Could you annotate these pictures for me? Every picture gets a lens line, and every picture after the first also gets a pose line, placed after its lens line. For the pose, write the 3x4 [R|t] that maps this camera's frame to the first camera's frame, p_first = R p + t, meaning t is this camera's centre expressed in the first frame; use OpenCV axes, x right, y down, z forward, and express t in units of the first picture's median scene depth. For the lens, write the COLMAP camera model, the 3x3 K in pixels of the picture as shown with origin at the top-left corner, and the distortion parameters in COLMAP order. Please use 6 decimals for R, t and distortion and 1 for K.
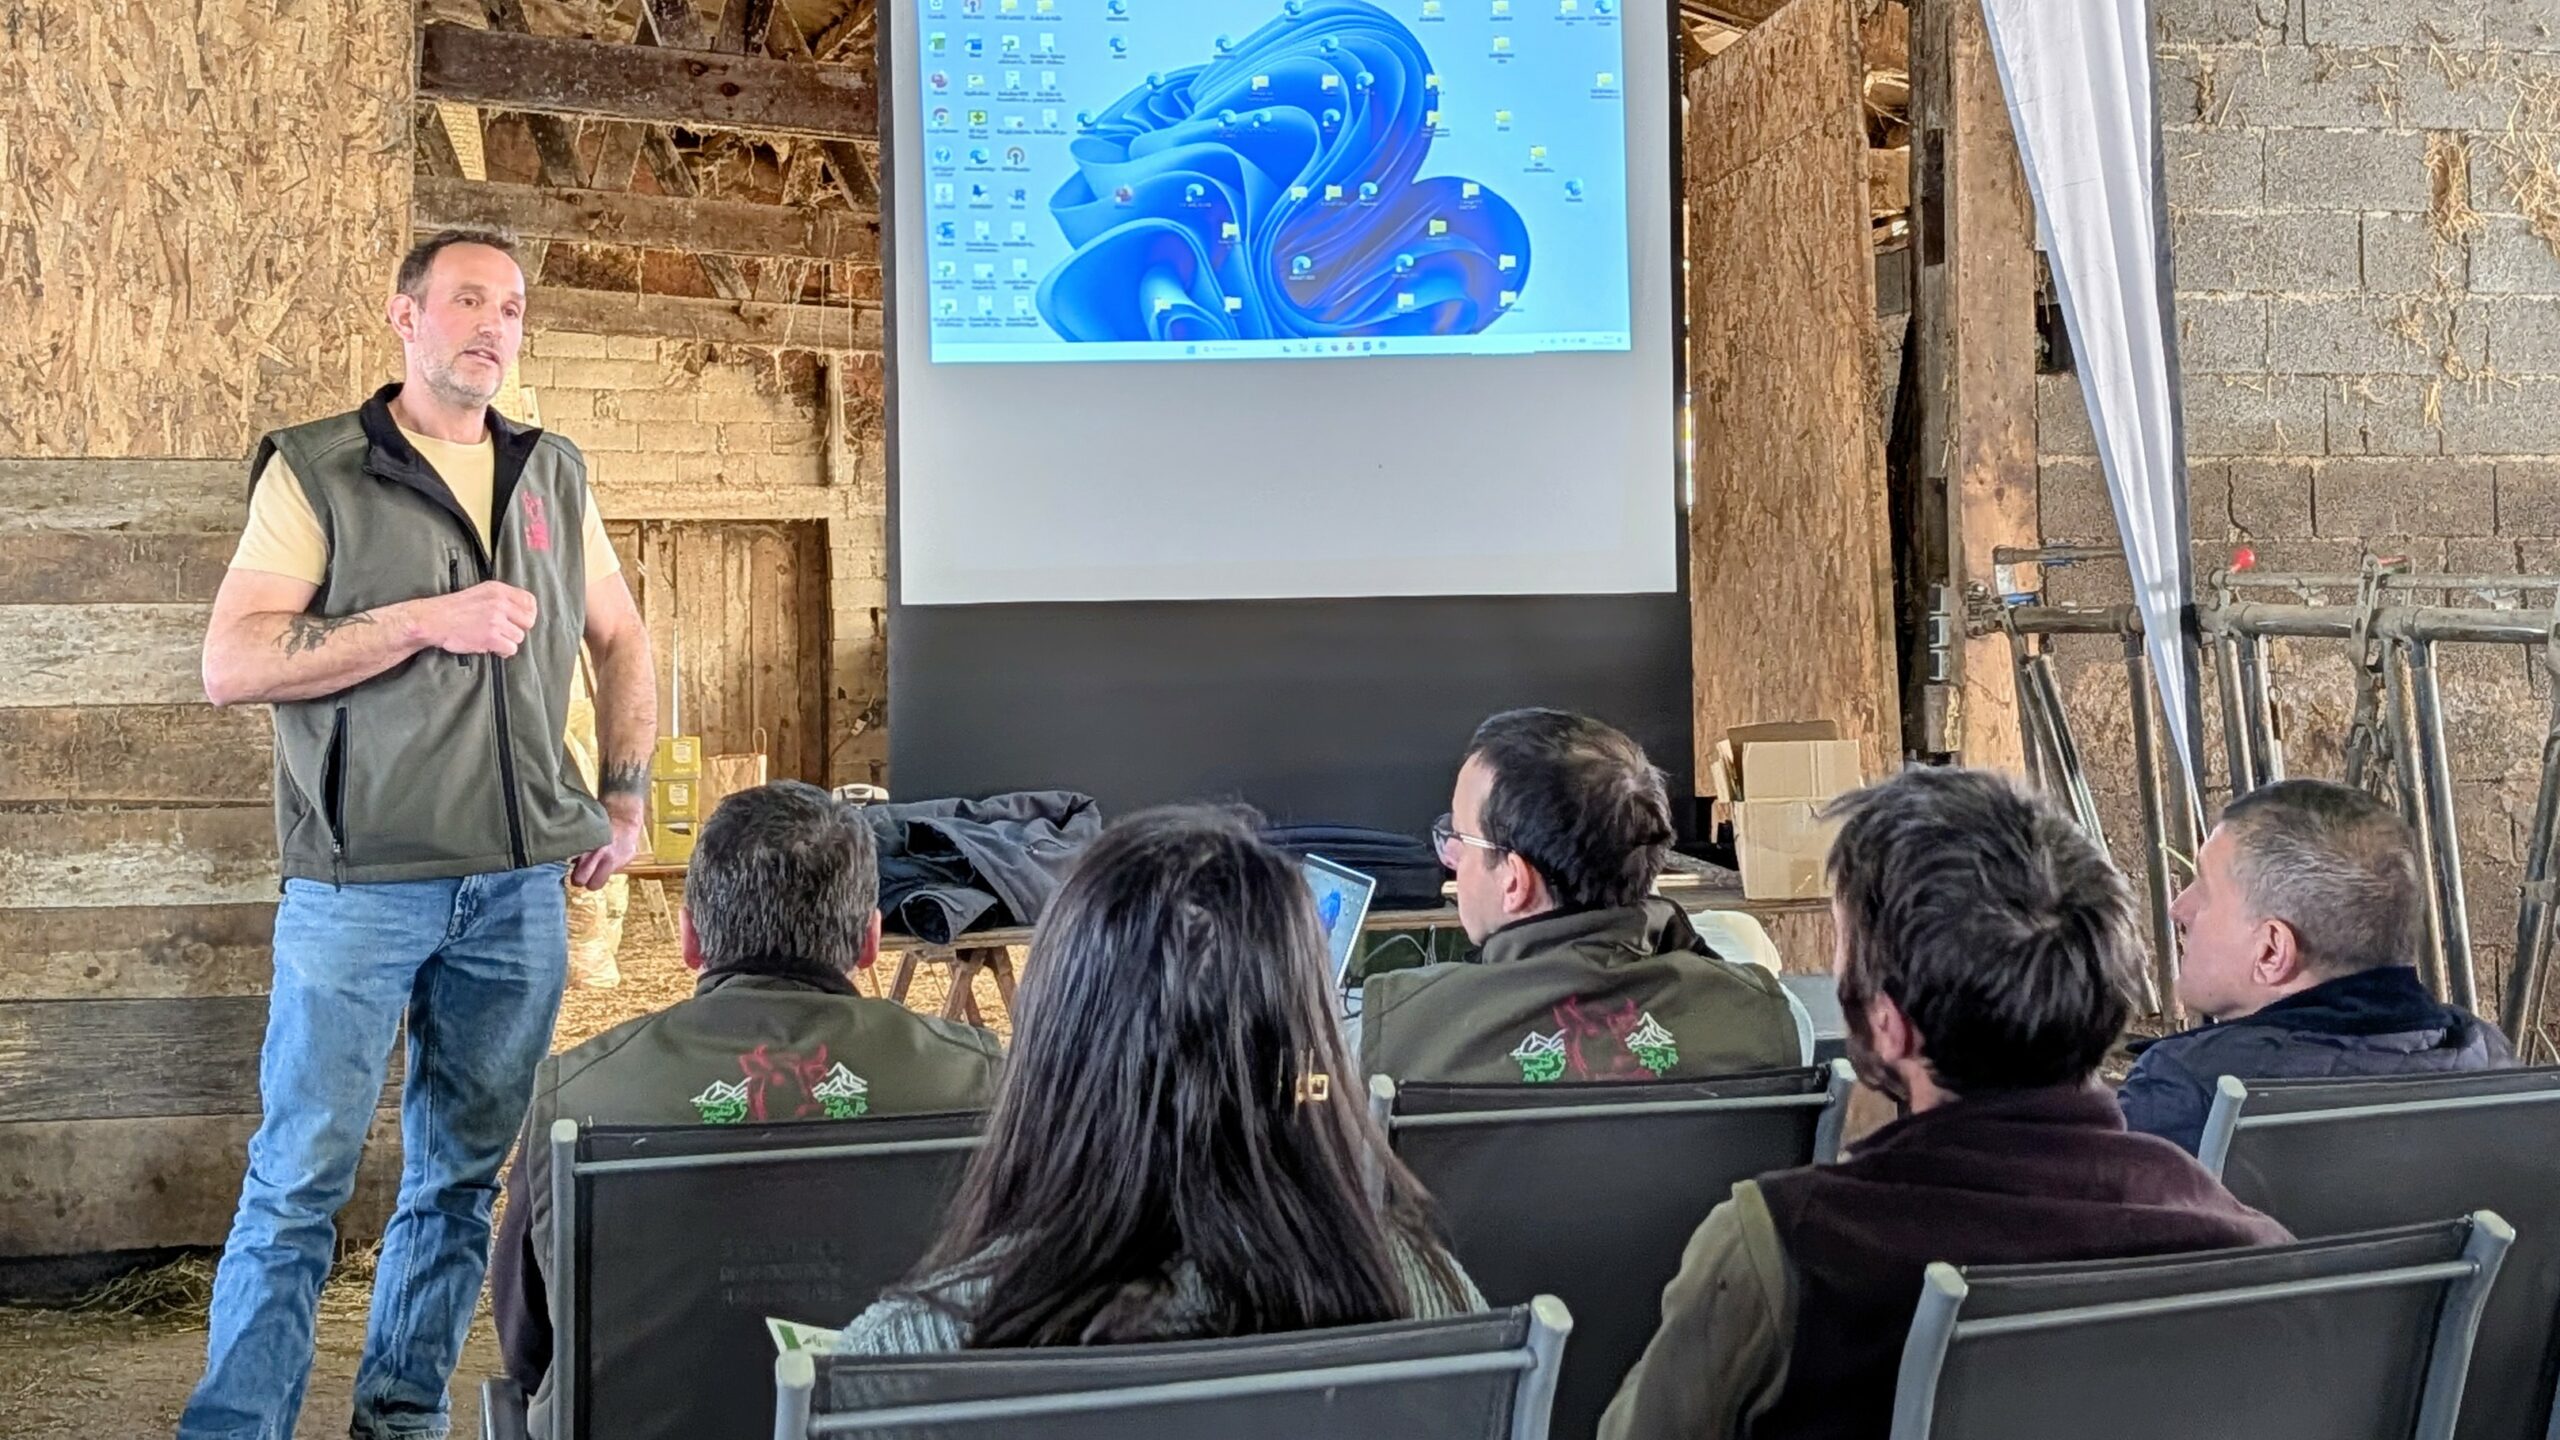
lens RADIAL K [[3175.2, 0, 1280.0], [0, 3175.2, 720.0], [0, 0, 1]] dist [-0.020794, -0.539307]
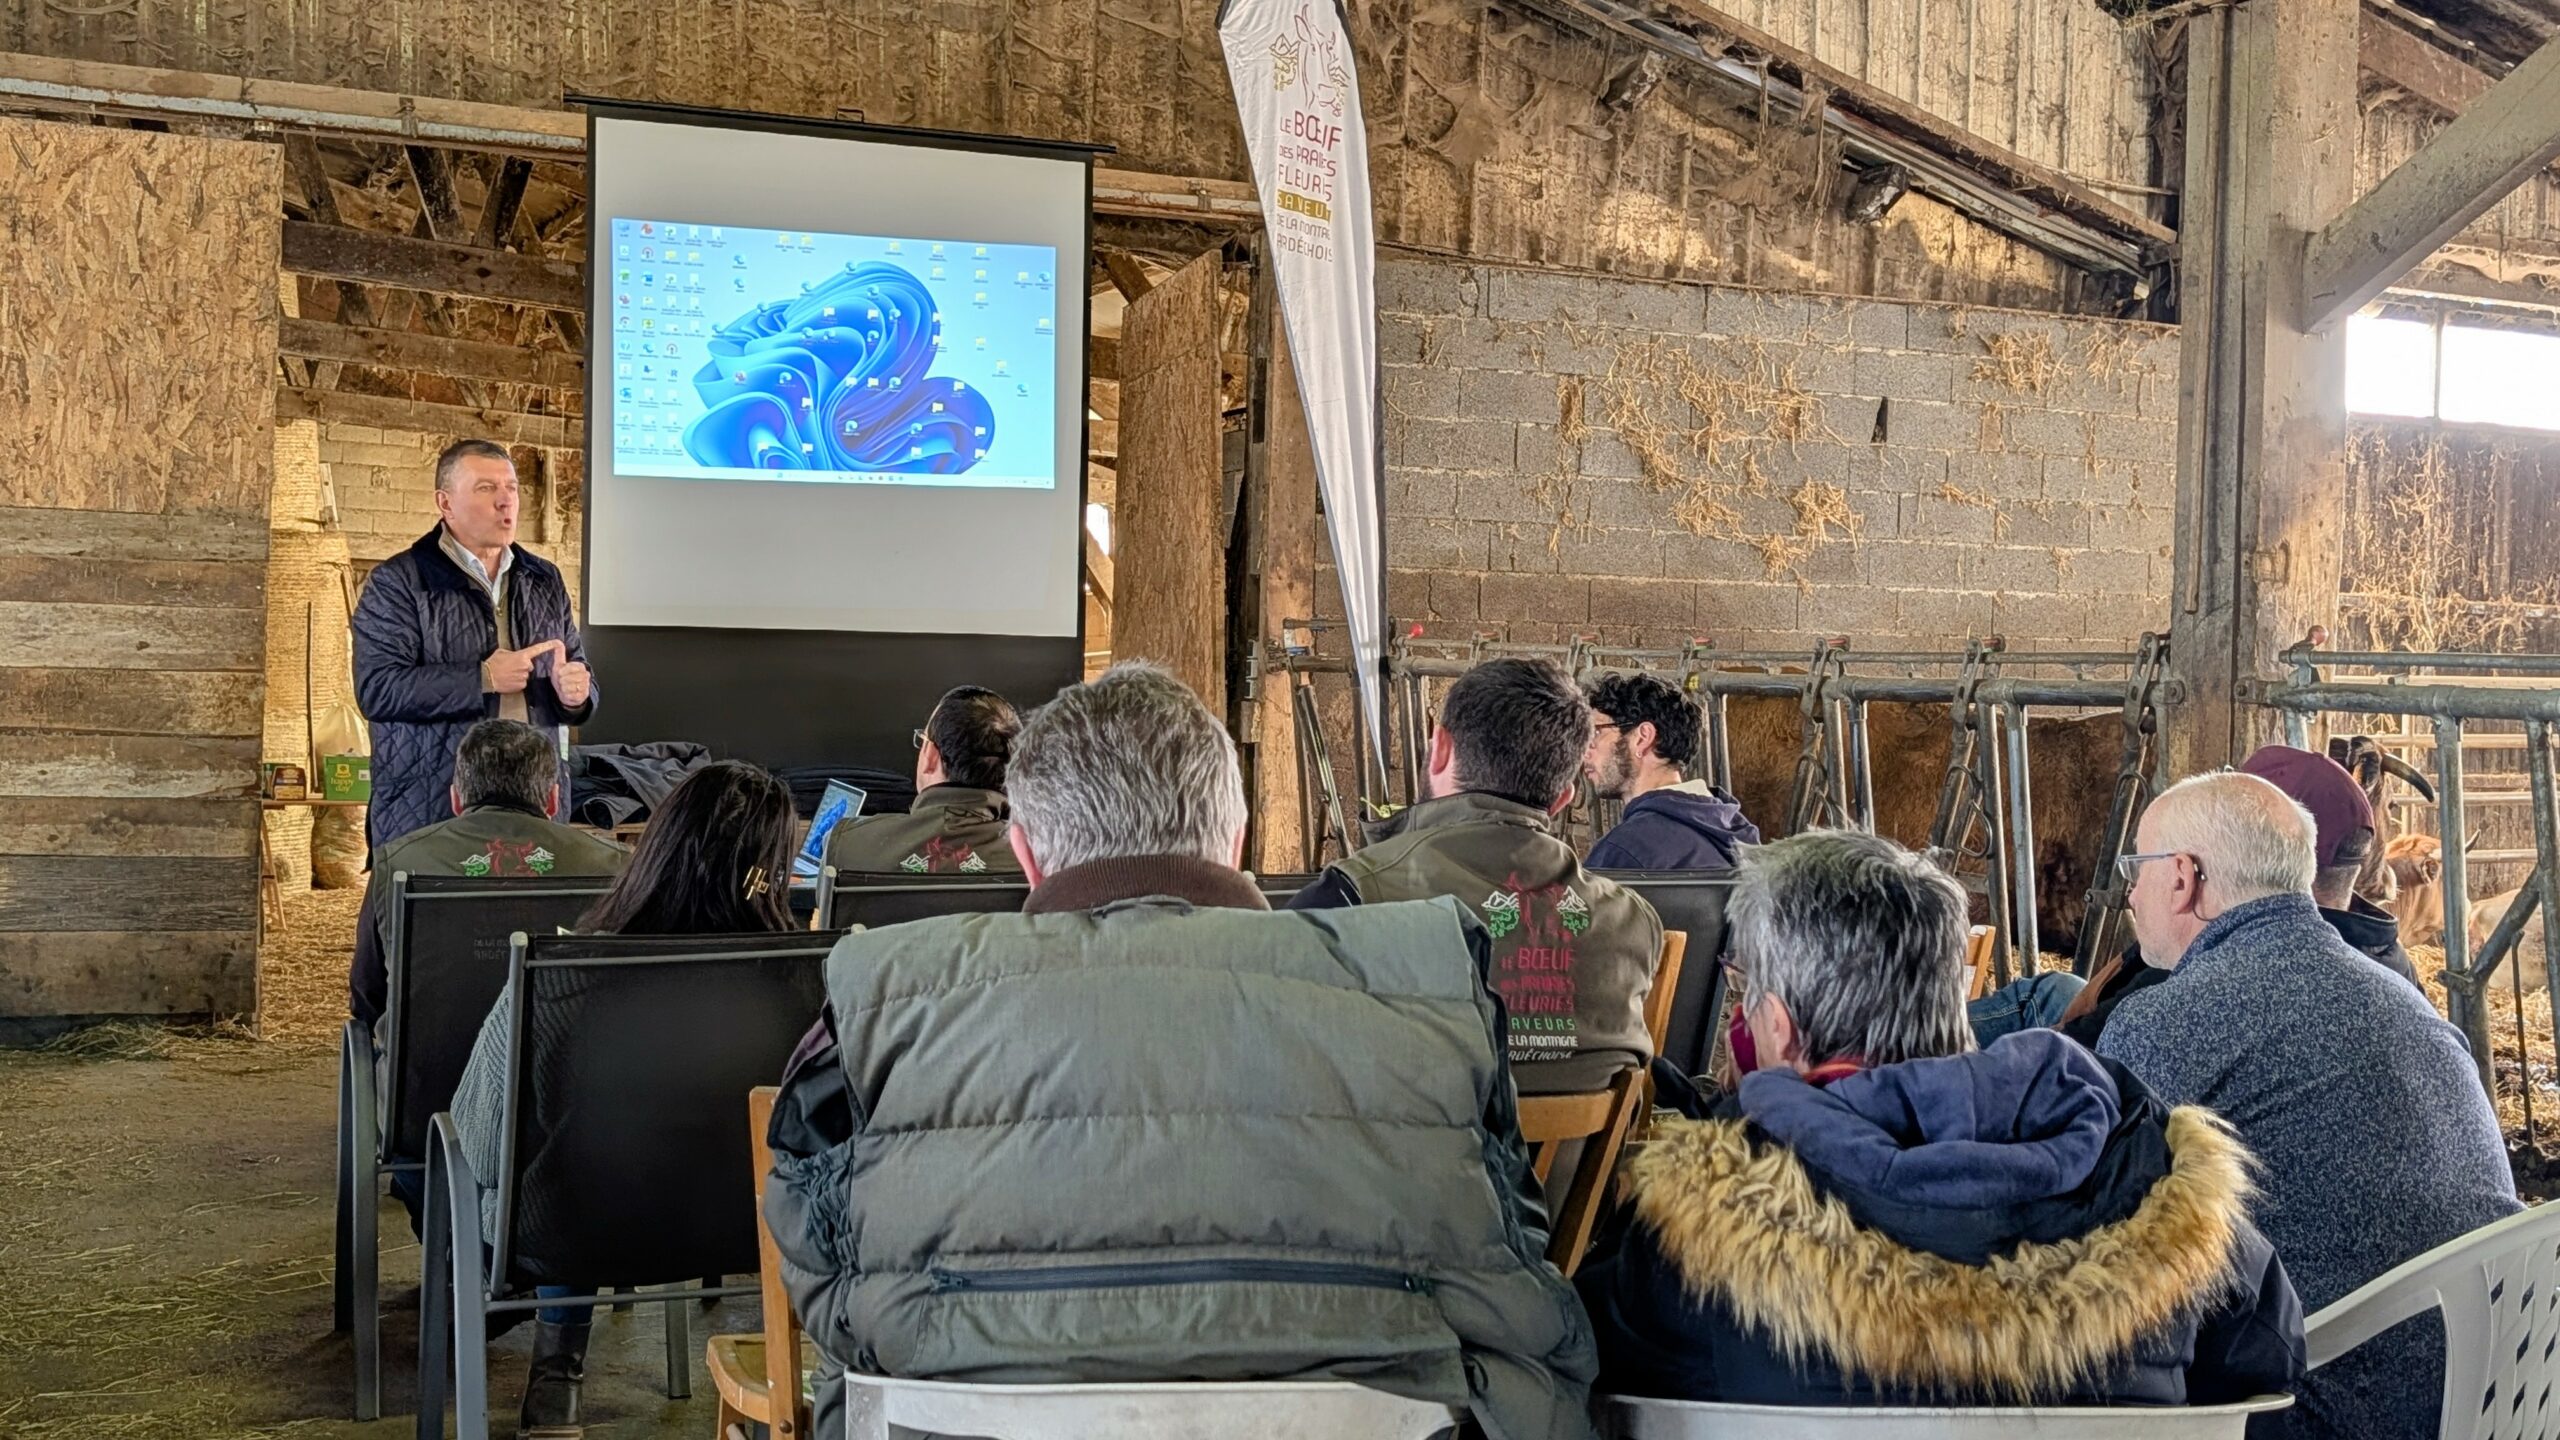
lens RADIAL K [[2273.8, 0, 1282.3], [0, 2273.8, 759.3], [0, 0, 1]] dist [0.004665, -0.204516]
pose [[0.983887, 0.032148, 0.175875, 0.024883], [-0.034212, 0.999377, 0.008712, 0.009513], [-0.175485, -0.014588, 0.984374, -0.187686]]
